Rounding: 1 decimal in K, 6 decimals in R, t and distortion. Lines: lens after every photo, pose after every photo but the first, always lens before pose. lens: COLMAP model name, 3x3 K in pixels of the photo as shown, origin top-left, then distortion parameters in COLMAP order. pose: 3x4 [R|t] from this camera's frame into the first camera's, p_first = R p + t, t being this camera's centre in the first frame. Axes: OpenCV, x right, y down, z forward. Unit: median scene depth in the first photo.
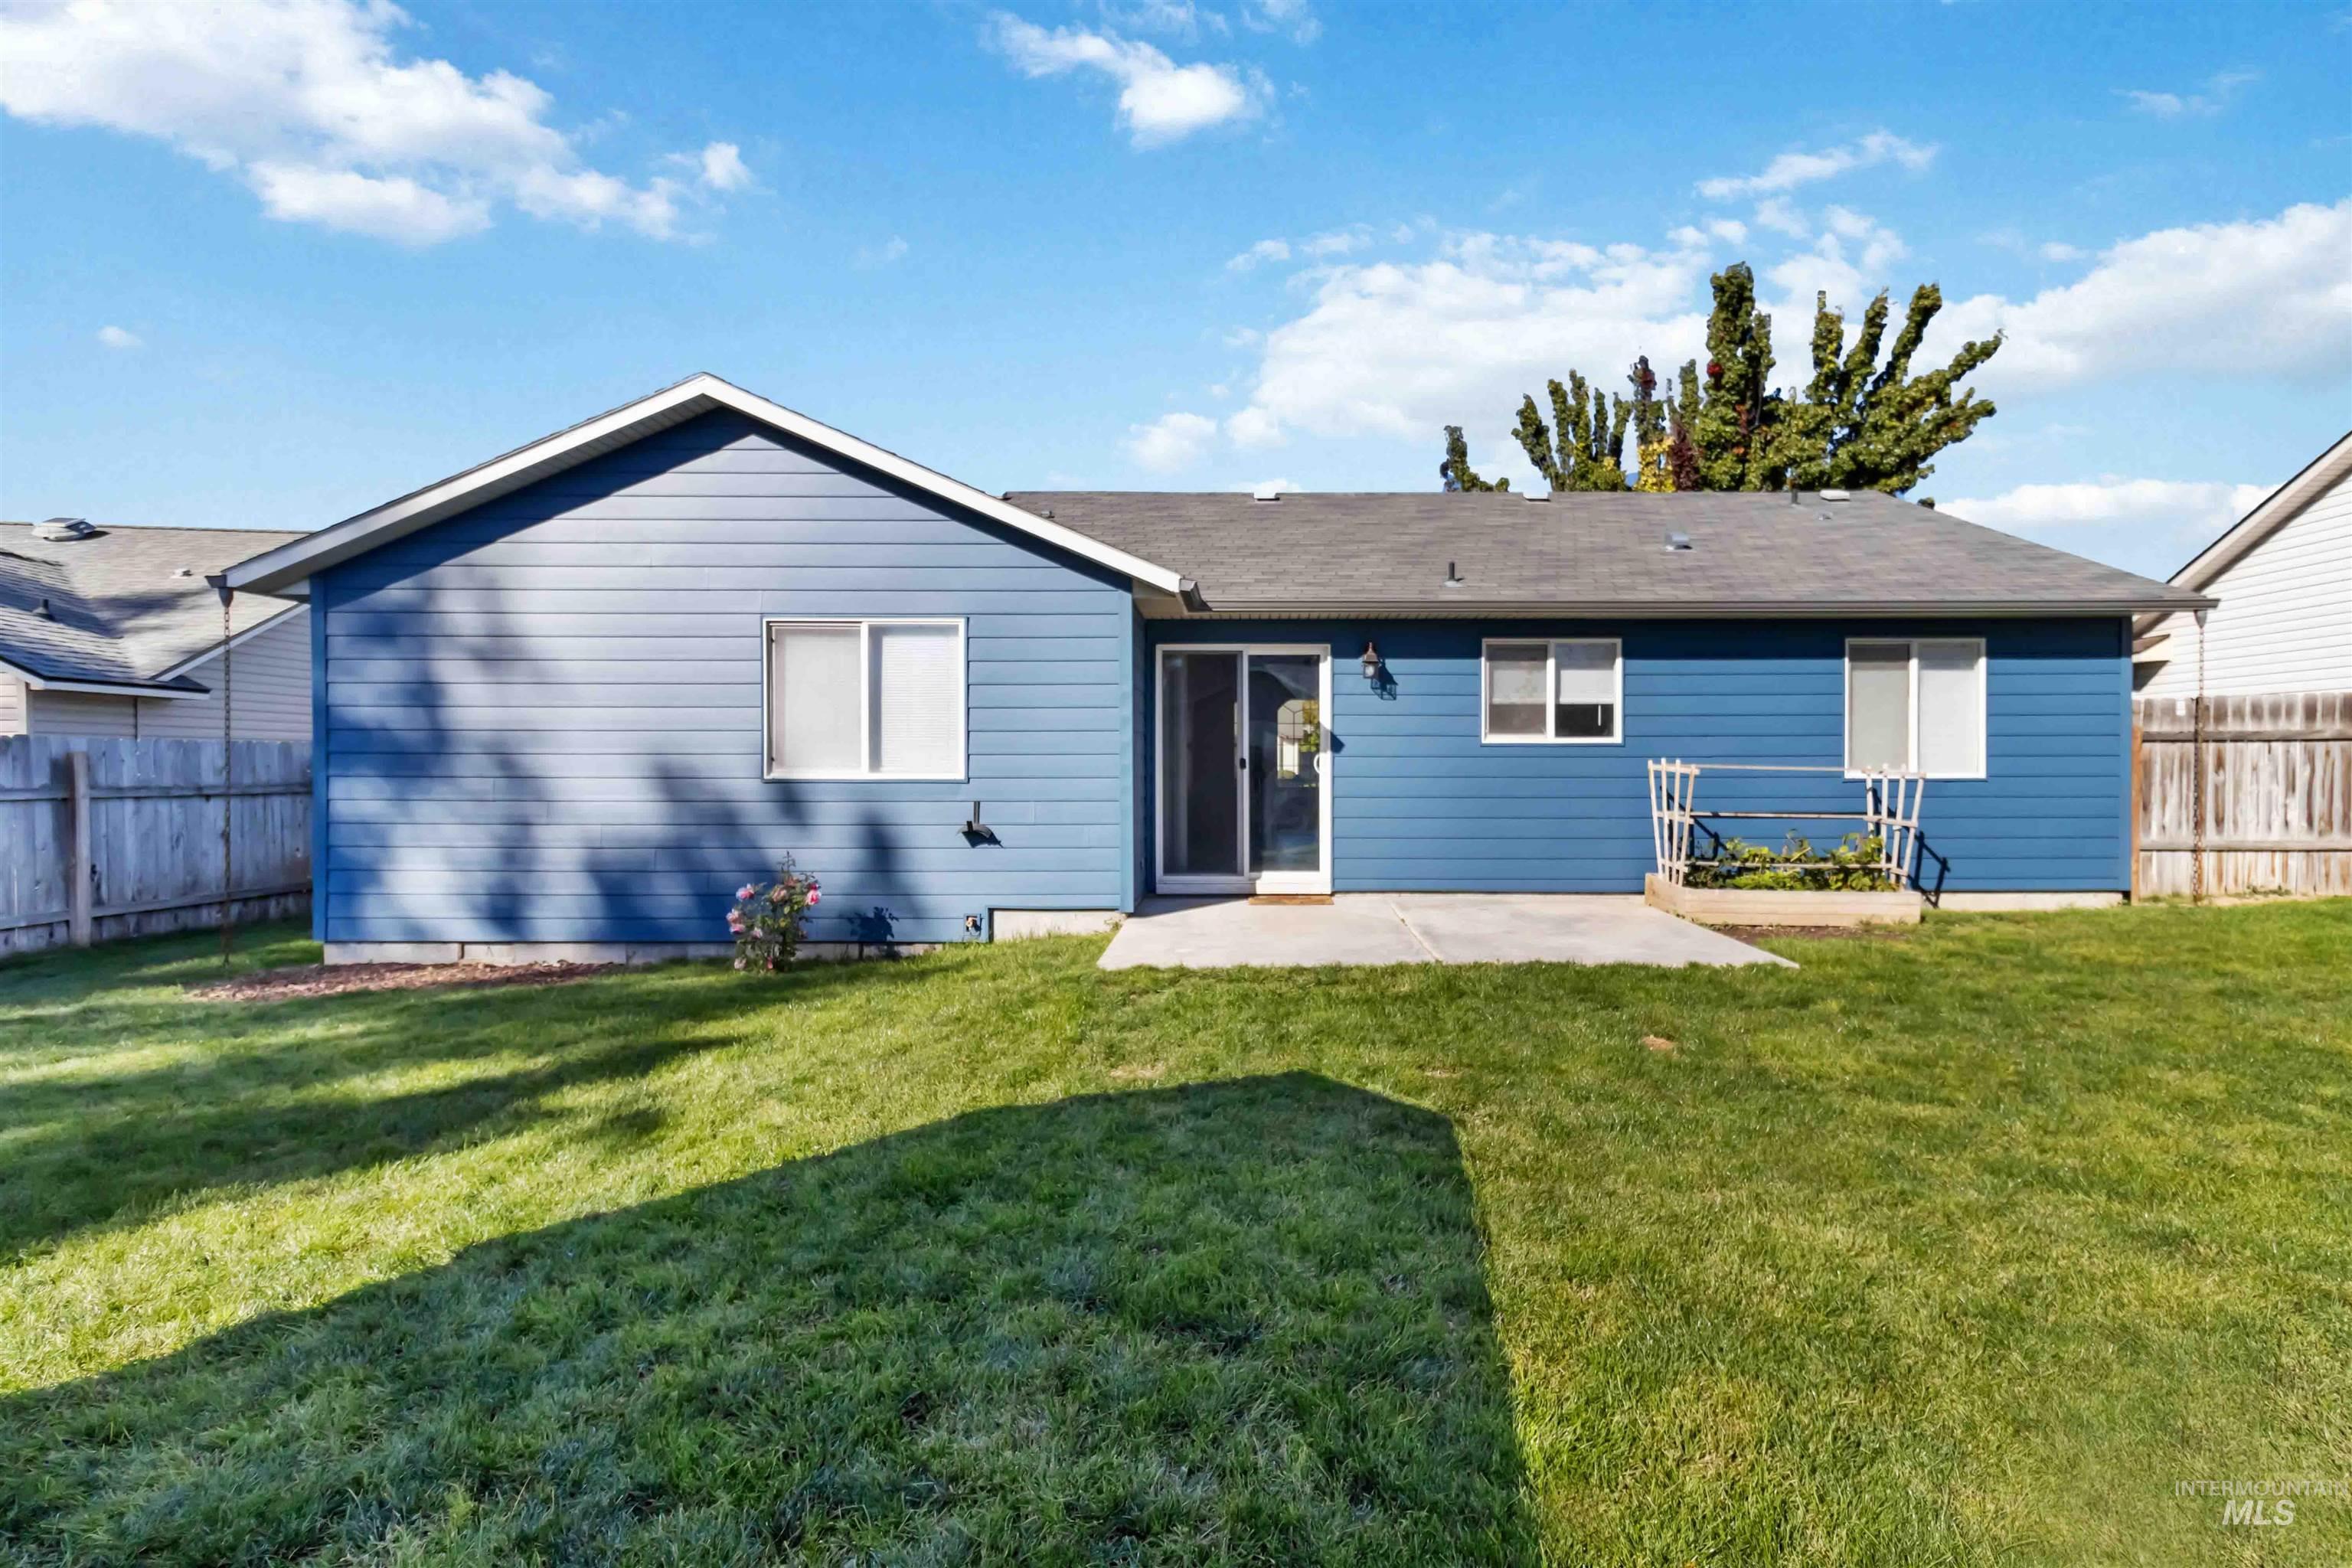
lens RADIAL K [[1102.6, 0, 1176.0], [0, 1102.6, 784.0], [0, 0, 1]] dist [0.034877, 0.000034]
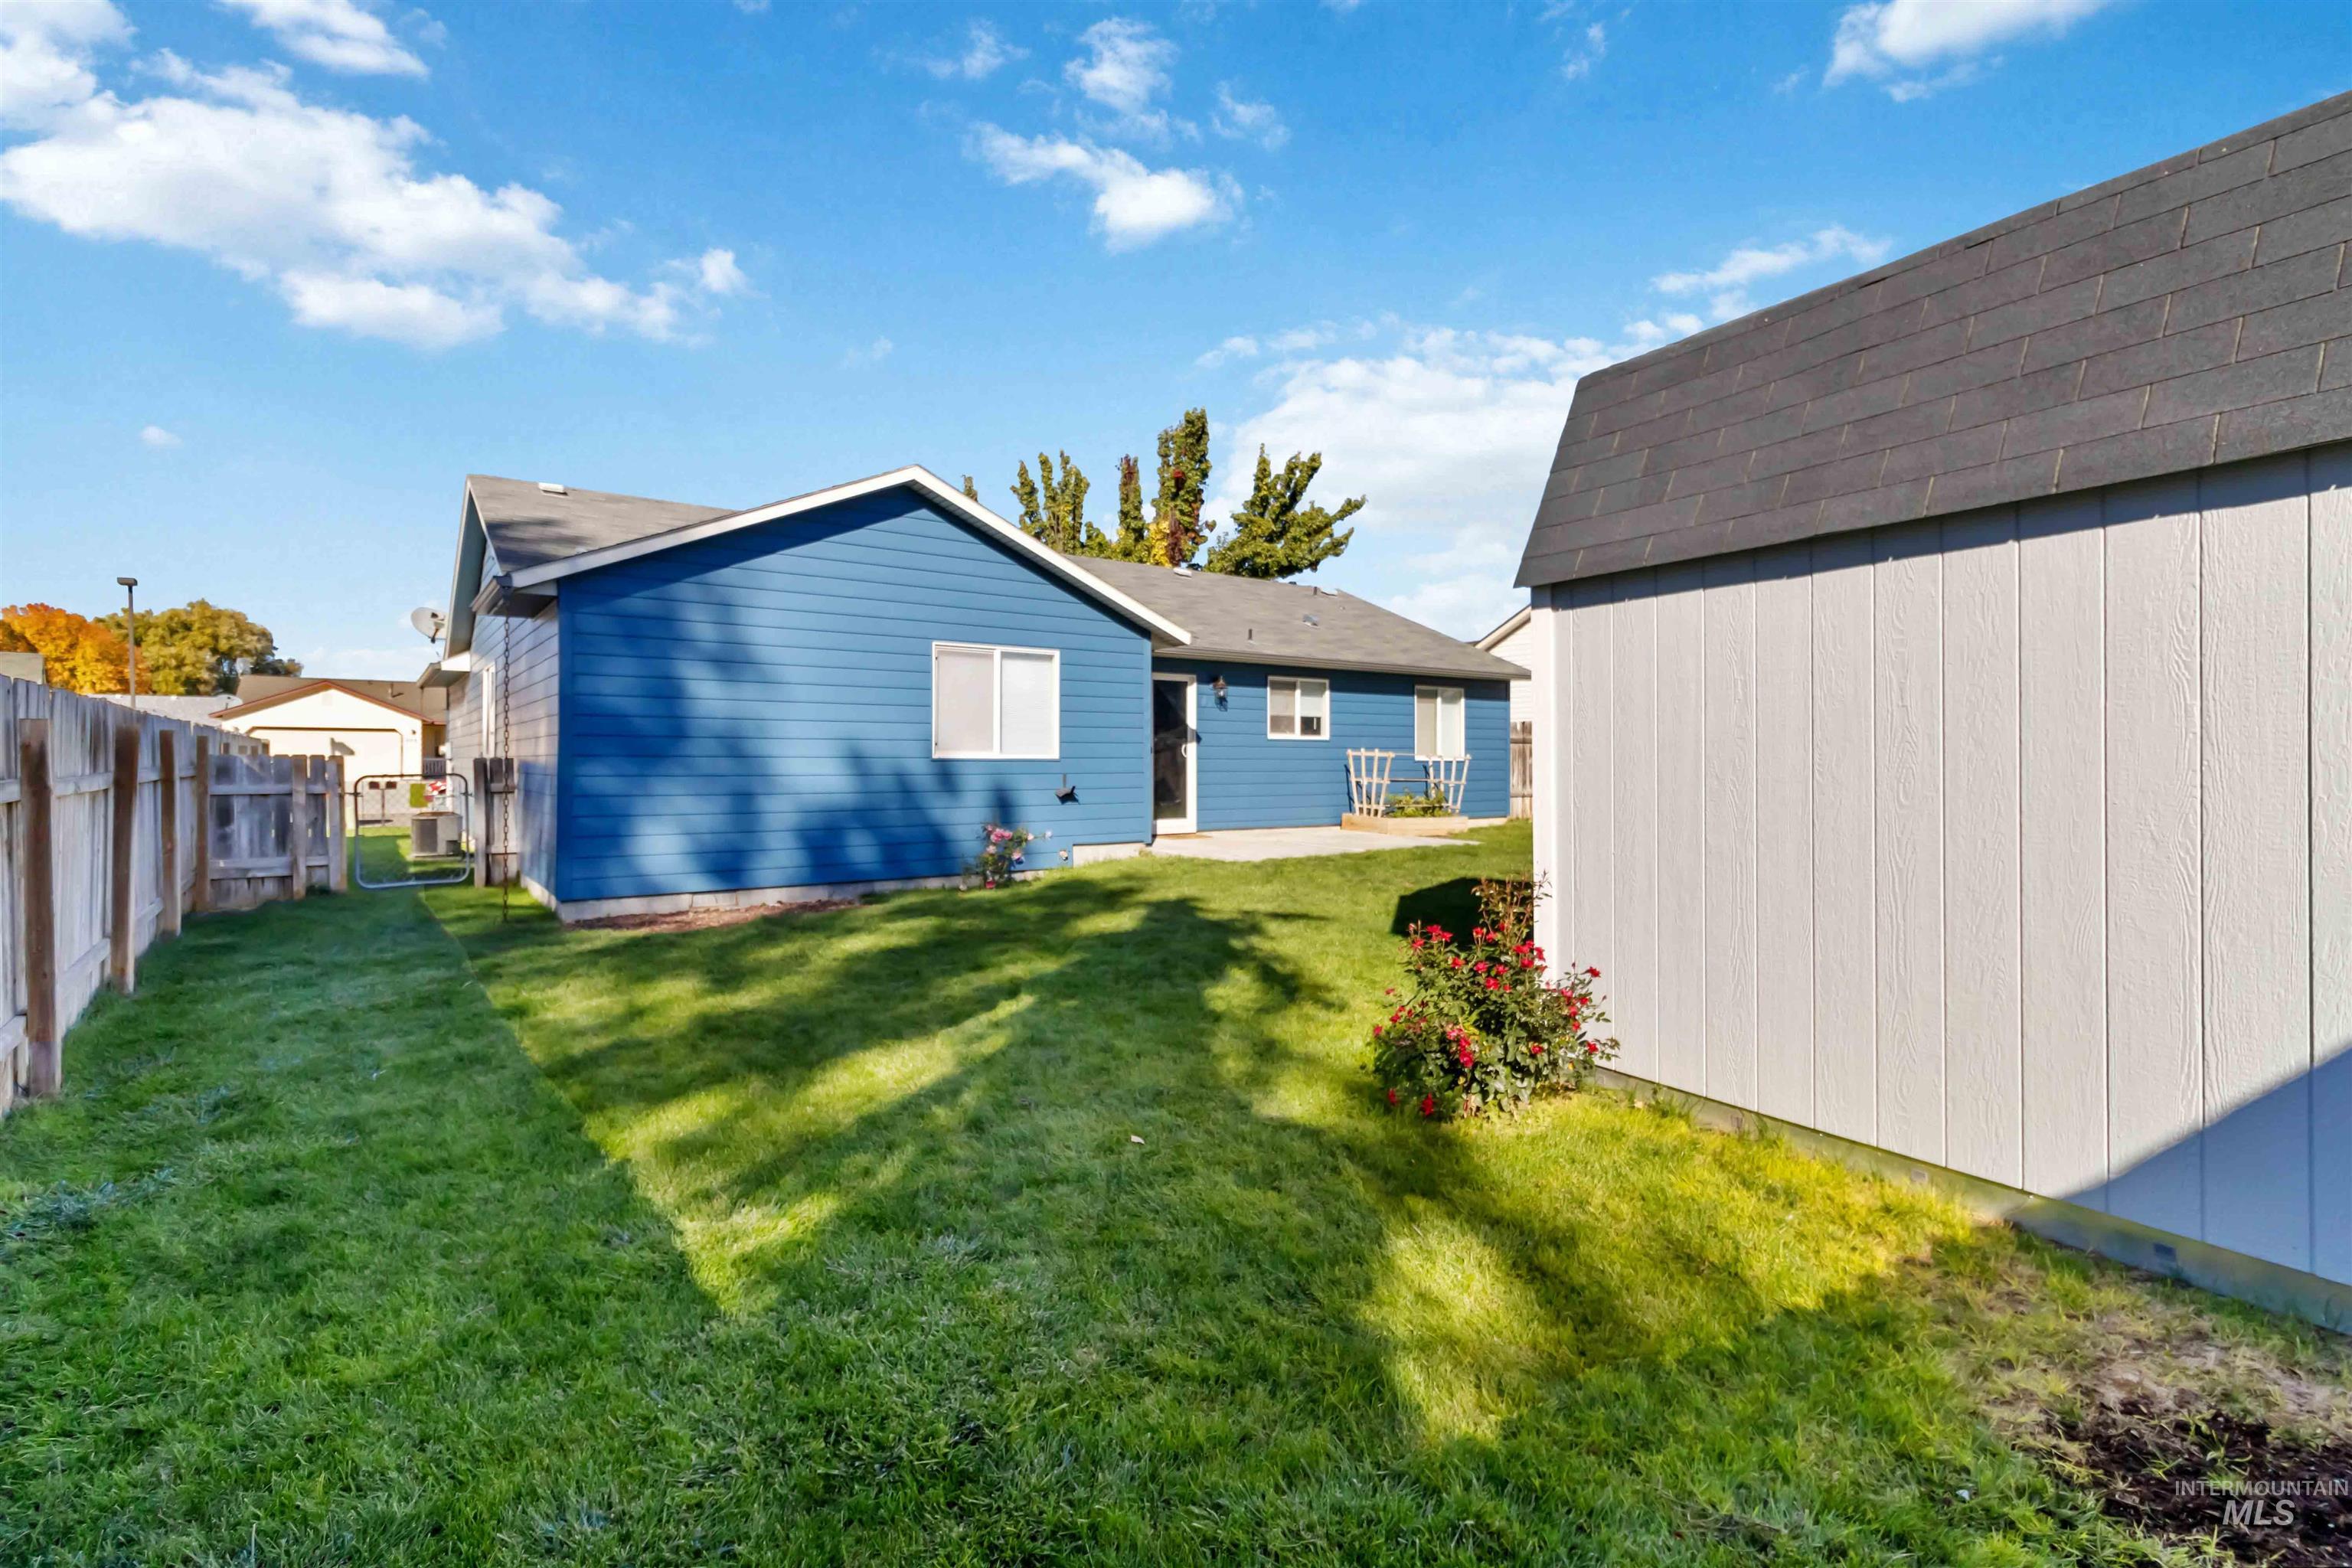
lens RADIAL K [[1102.6, 0, 1176.0], [0, 1102.6, 784.0], [0, 0, 1]] dist [0.034877, 0.000034]
pose [[0.806091, -0.013716, 0.591633, -0.881715], [0.015694, 0.999875, 0.001798, 0.027609], [-0.591584, 0.007836, 0.806205, -0.270660]]
